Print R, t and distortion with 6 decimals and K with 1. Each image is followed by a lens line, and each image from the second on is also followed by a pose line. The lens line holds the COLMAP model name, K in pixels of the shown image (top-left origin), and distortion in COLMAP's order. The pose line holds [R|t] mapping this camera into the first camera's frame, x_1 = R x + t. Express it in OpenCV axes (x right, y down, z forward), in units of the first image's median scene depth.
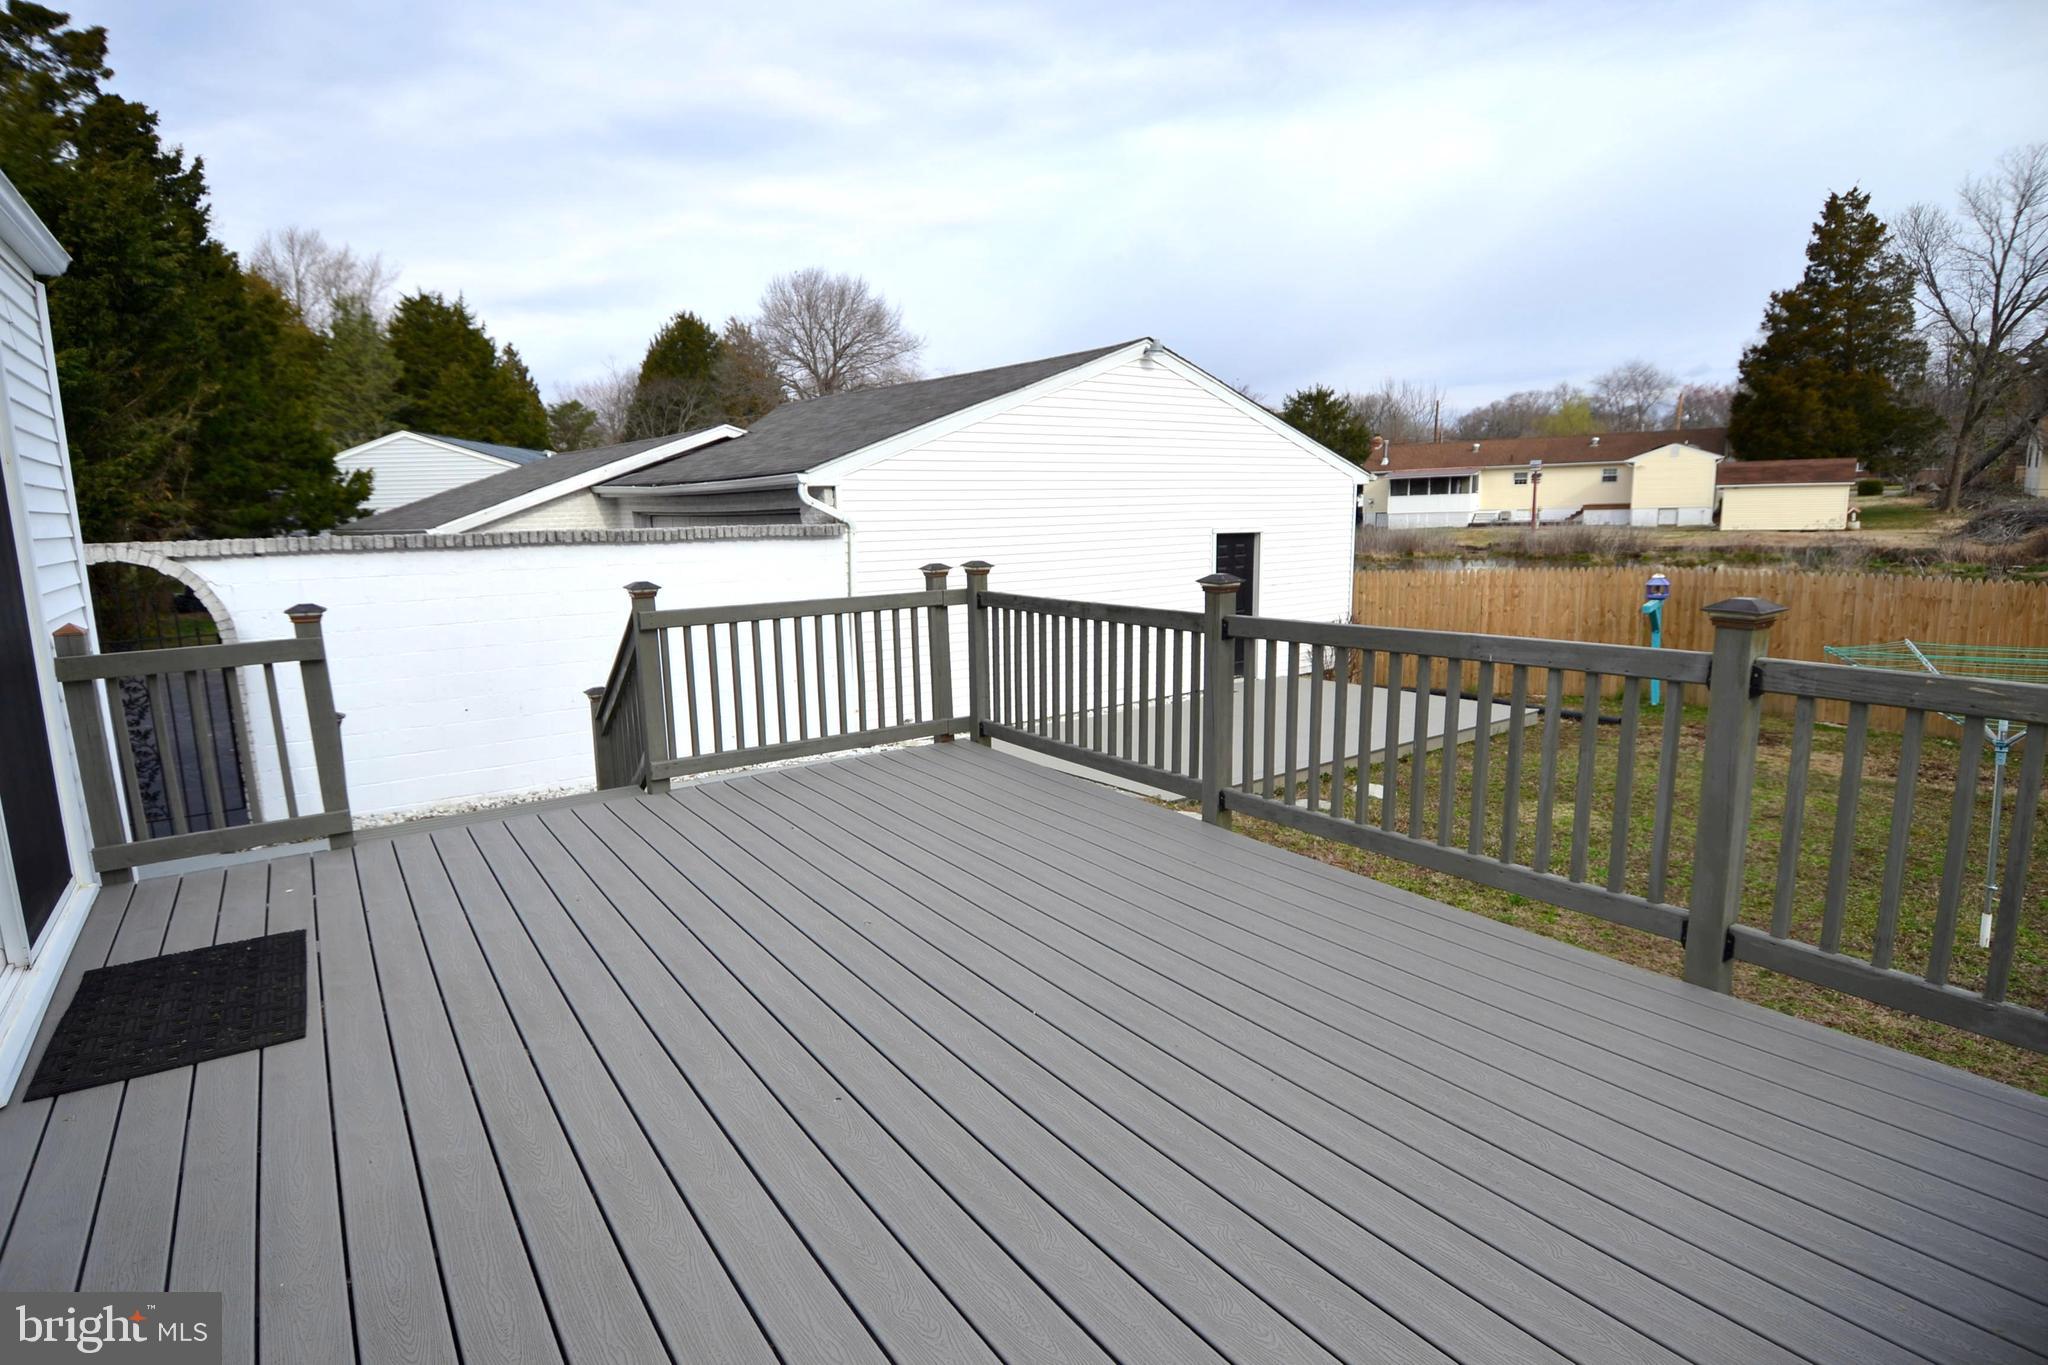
lens RADIAL K [[1074.1, 0, 1014.5], [0, 1074.1, 684.3], [0, 0, 1]] dist [0.057674, -0.057513]
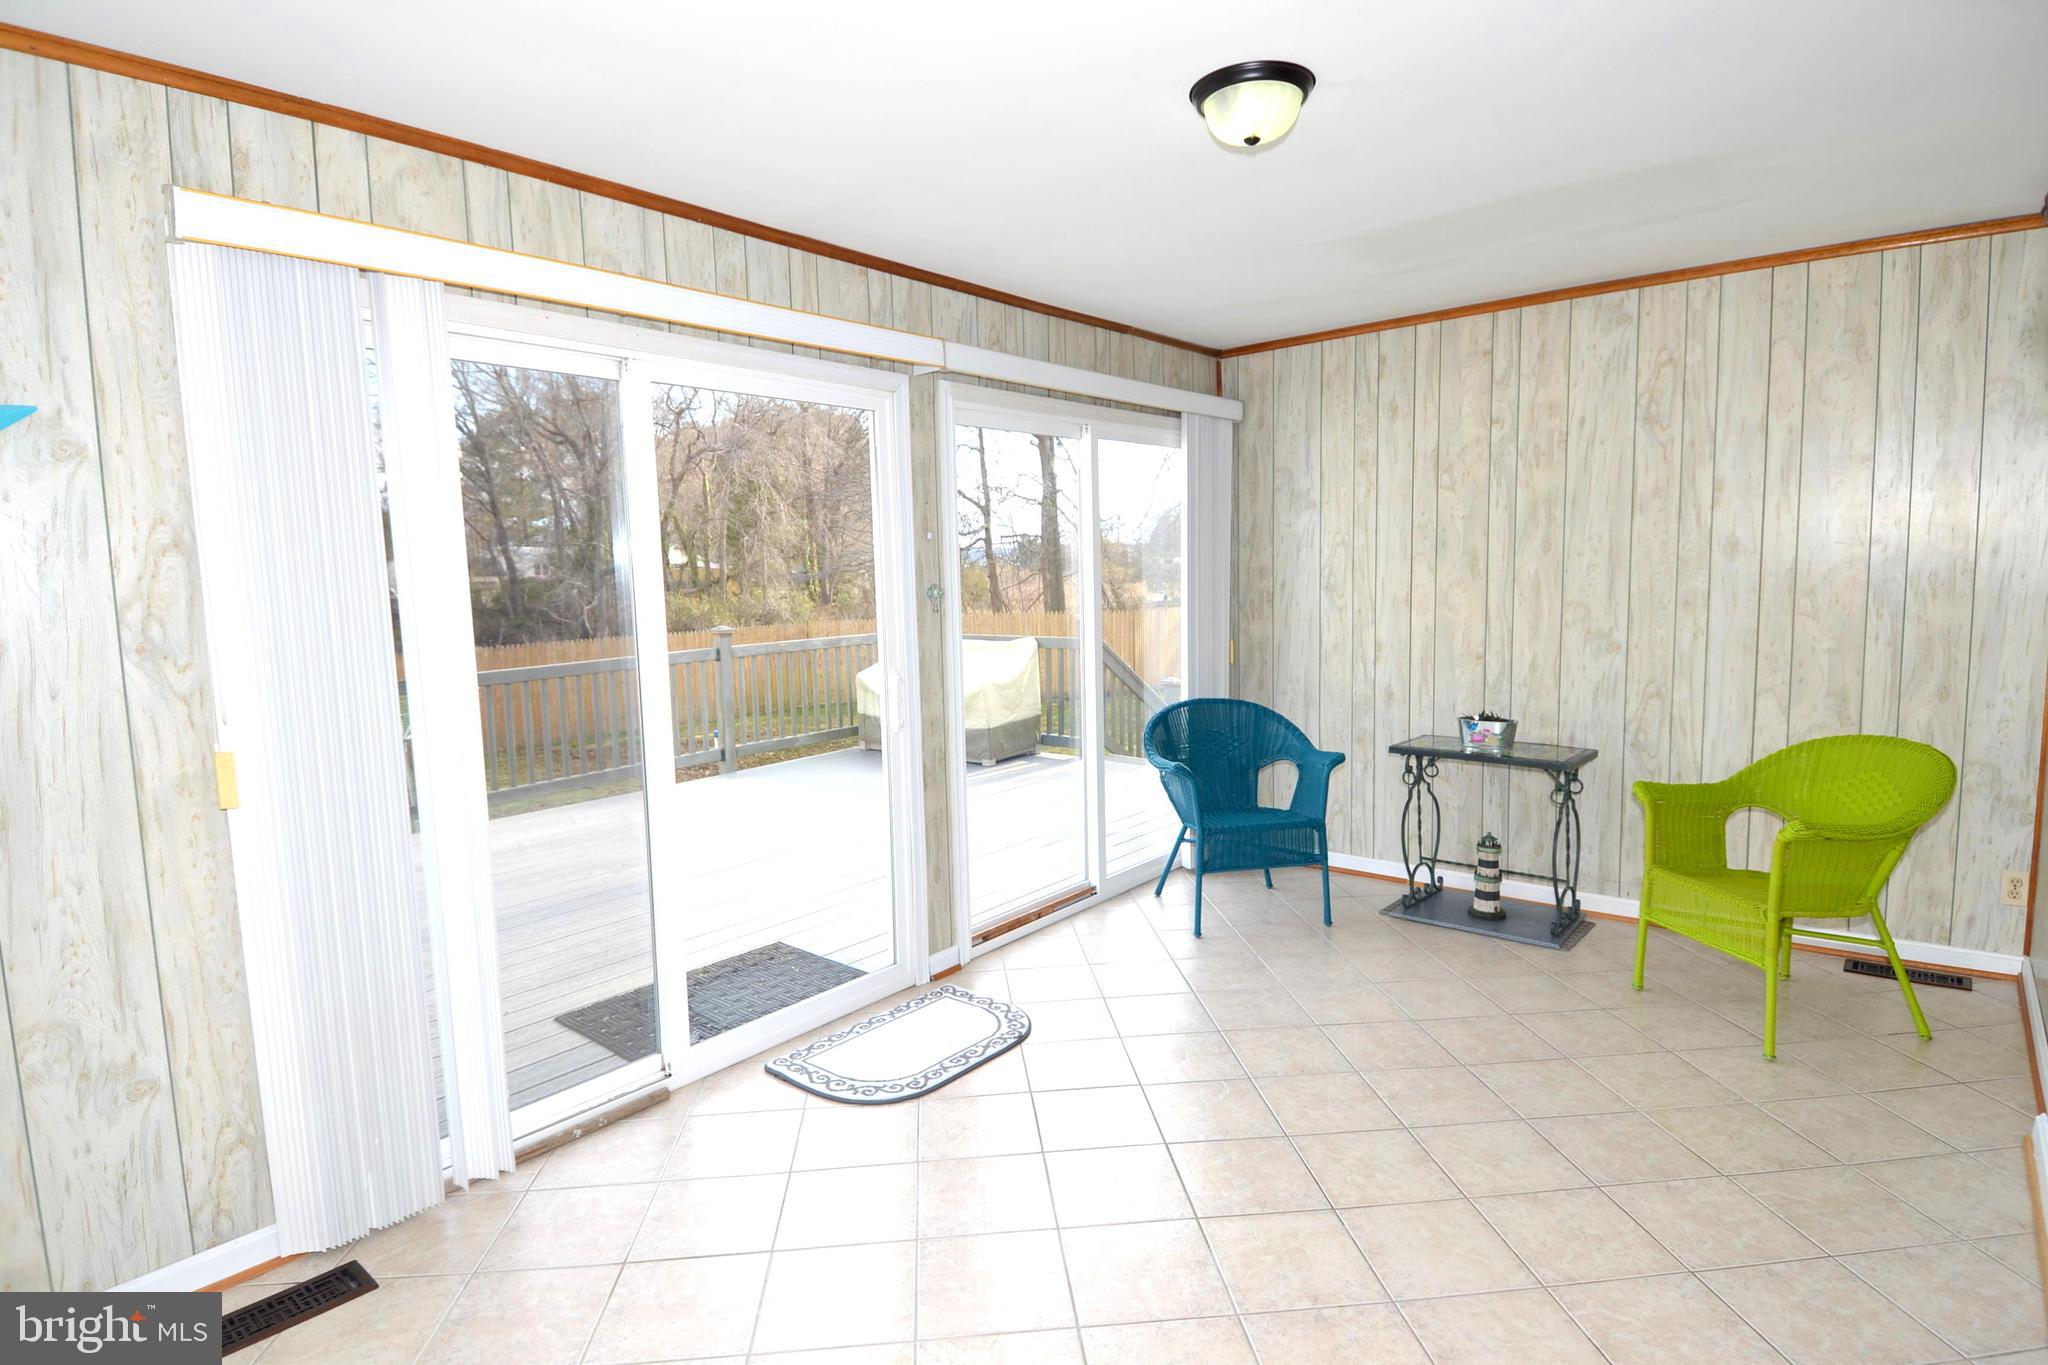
lens RADIAL K [[1074.1, 0, 1014.5], [0, 1074.1, 684.3], [0, 0, 1]] dist [0.057674, -0.057513]
pose [[-0.271590, -0.078787, 0.959183, -0.108506], [0.197308, 0.970916, 0.135618, -0.008000], [-0.941971, 0.226087, -0.248145, 0.050235]]
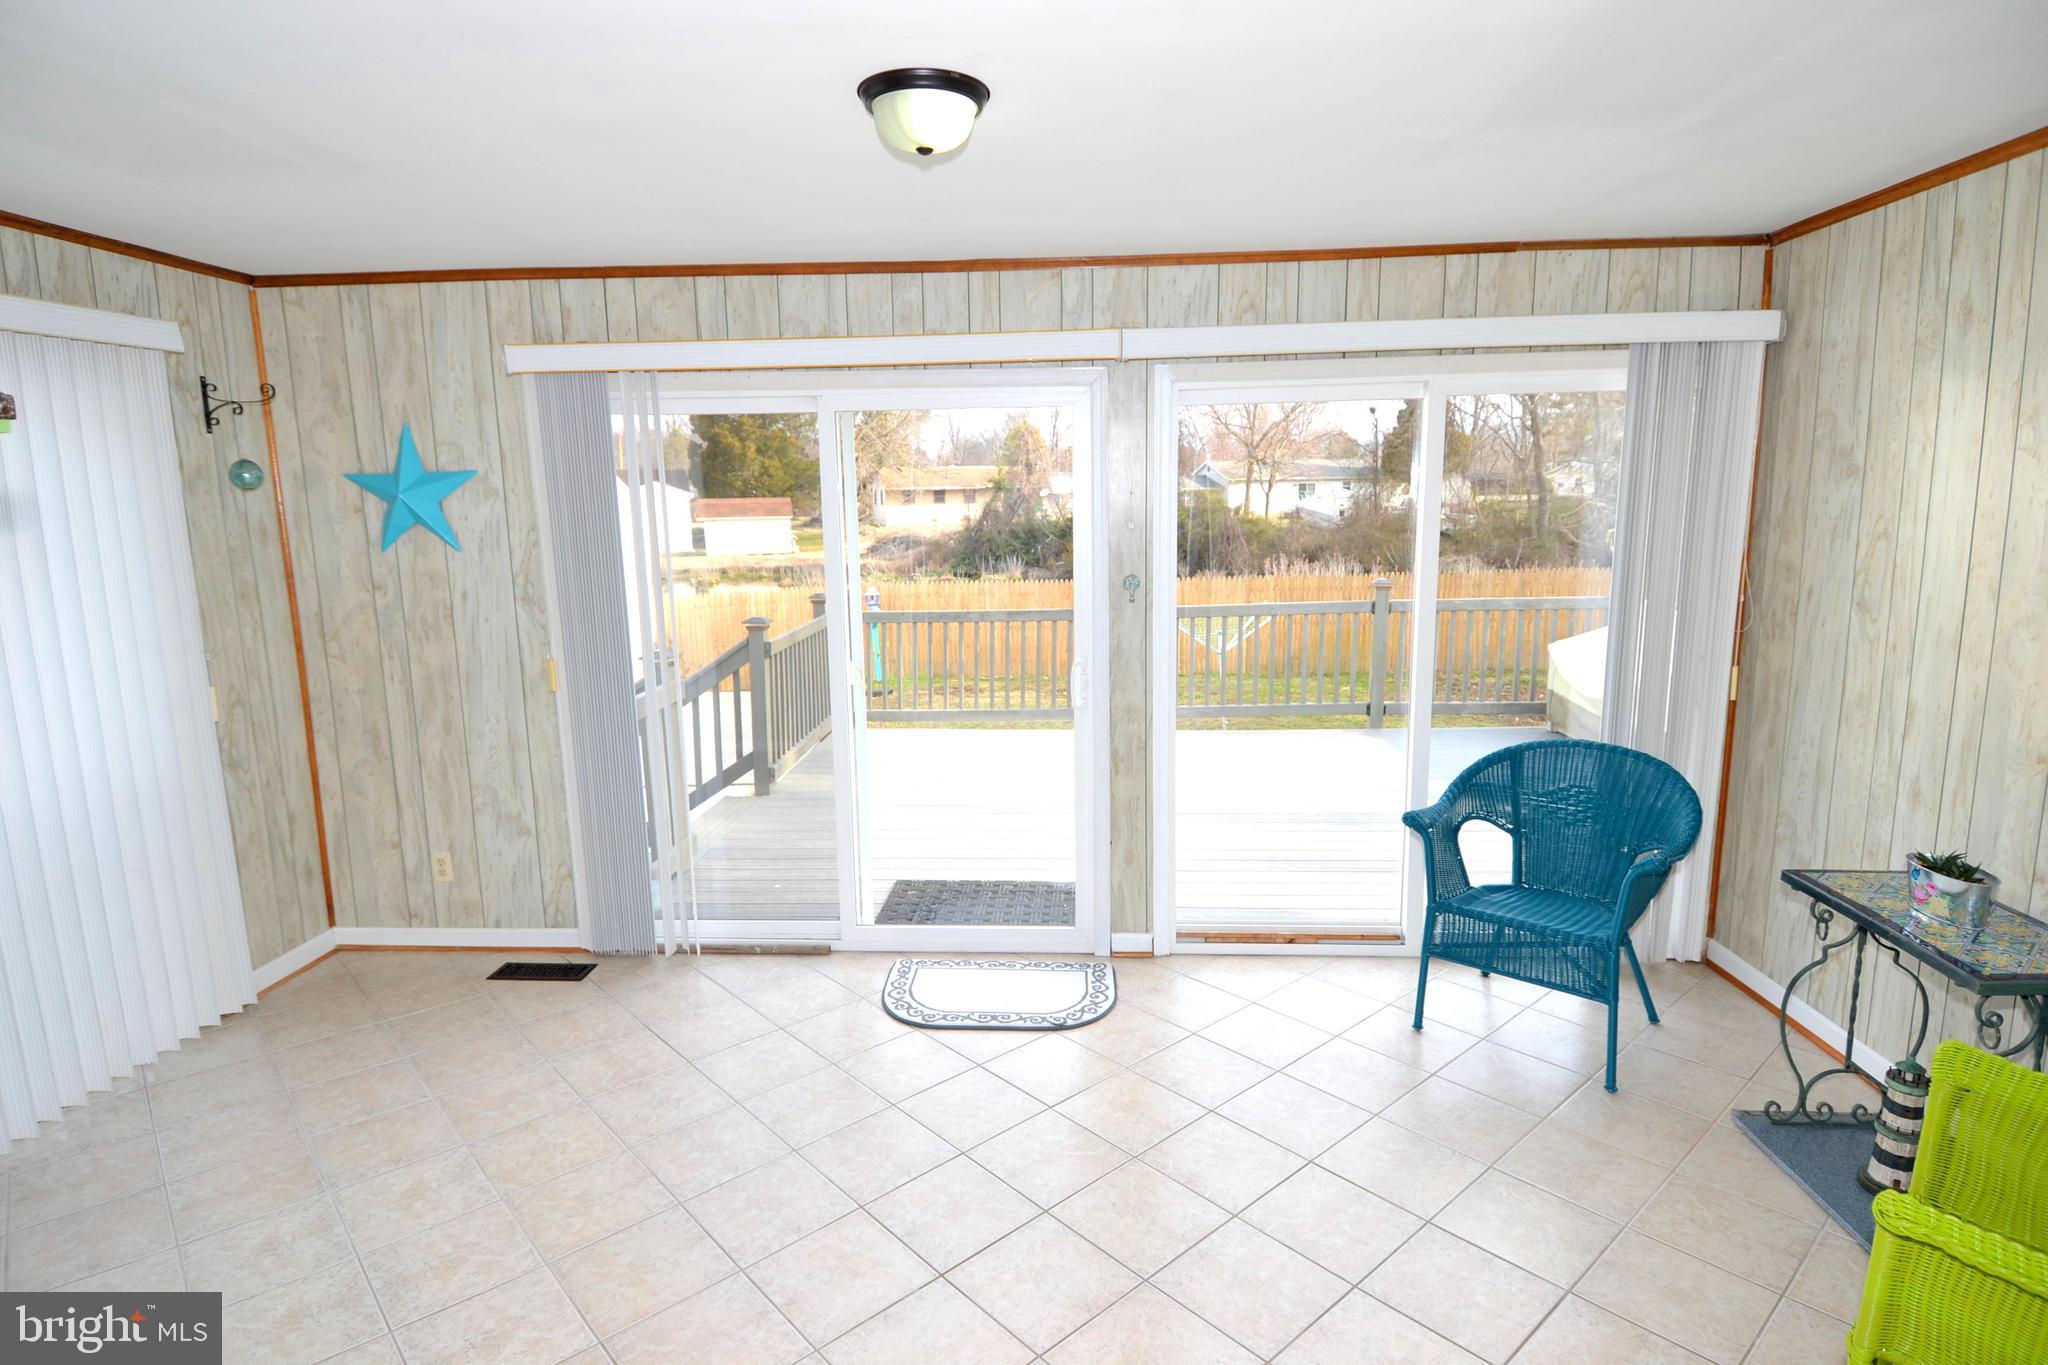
lens RADIAL K [[1074.1, 0, 1014.5], [0, 1074.1, 684.3], [0, 0, 1]] dist [0.057674, -0.057513]
pose [[0.603636, -0.122918, 0.787727, -0.100783], [0.142612, 0.988755, 0.045003, -0.003458], [-0.784401, 0.085174, 0.614378, 0.004276]]
